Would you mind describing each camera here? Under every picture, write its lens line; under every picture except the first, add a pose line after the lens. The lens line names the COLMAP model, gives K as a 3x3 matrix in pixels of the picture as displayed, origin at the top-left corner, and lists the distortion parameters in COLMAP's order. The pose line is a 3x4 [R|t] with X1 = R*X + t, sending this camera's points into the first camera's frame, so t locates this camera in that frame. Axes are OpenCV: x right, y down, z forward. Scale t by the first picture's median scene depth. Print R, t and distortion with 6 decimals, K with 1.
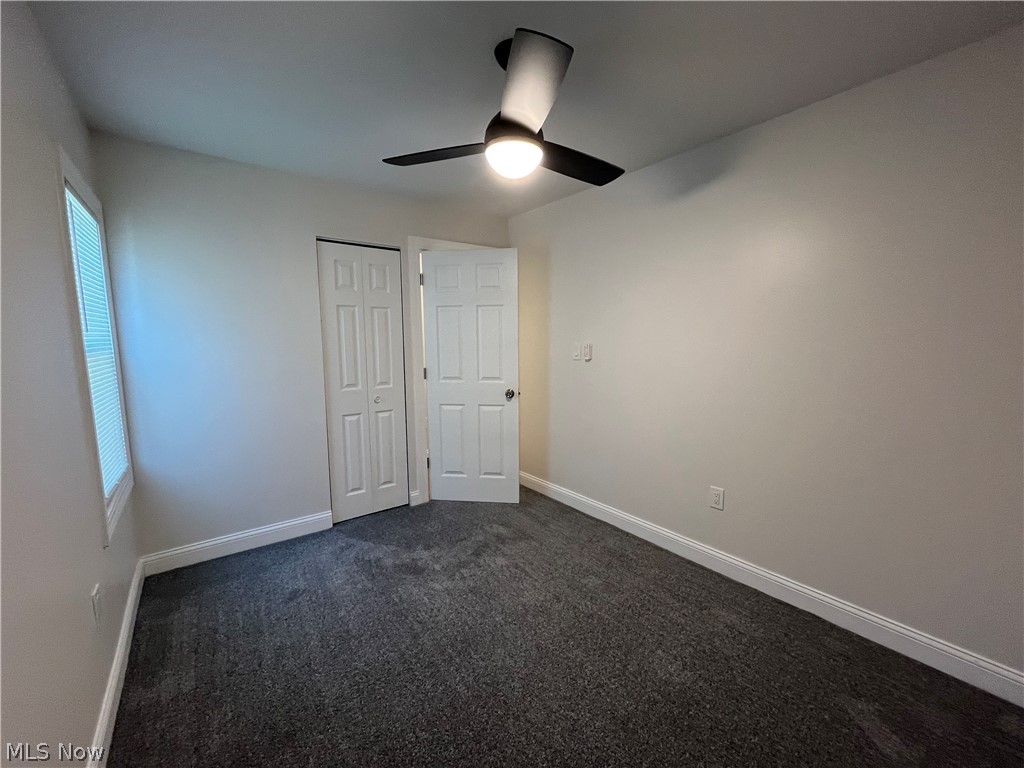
lens RADIAL K [[412.4, 0, 535.6], [0, 412.4, 382.3], [0, 0, 1]] dist [-0.003876, 0.000085]
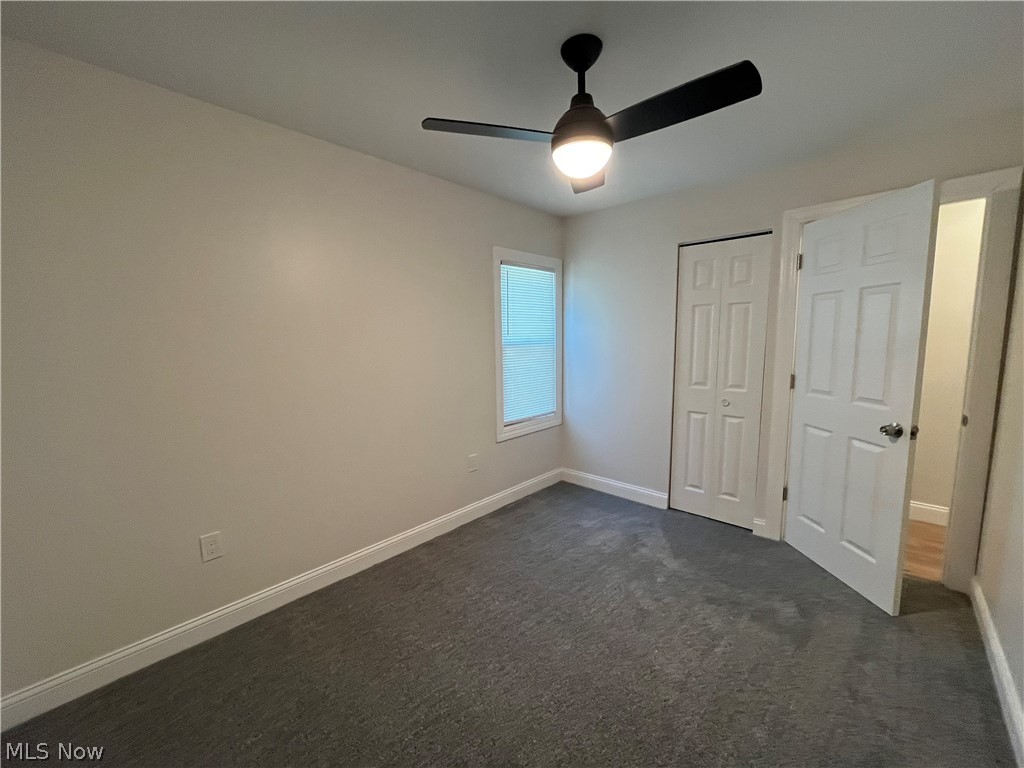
lens RADIAL K [[412.4, 0, 497.8], [0, 412.4, 384.3], [0, 0, 1]] dist [-0.003876, 0.000085]
pose [[0.138731, 0.118295, -0.983240, 0.462796], [-0.103260, 0.989156, 0.104437, -0.043998], [0.984932, 0.087041, 0.149441, 0.351687]]
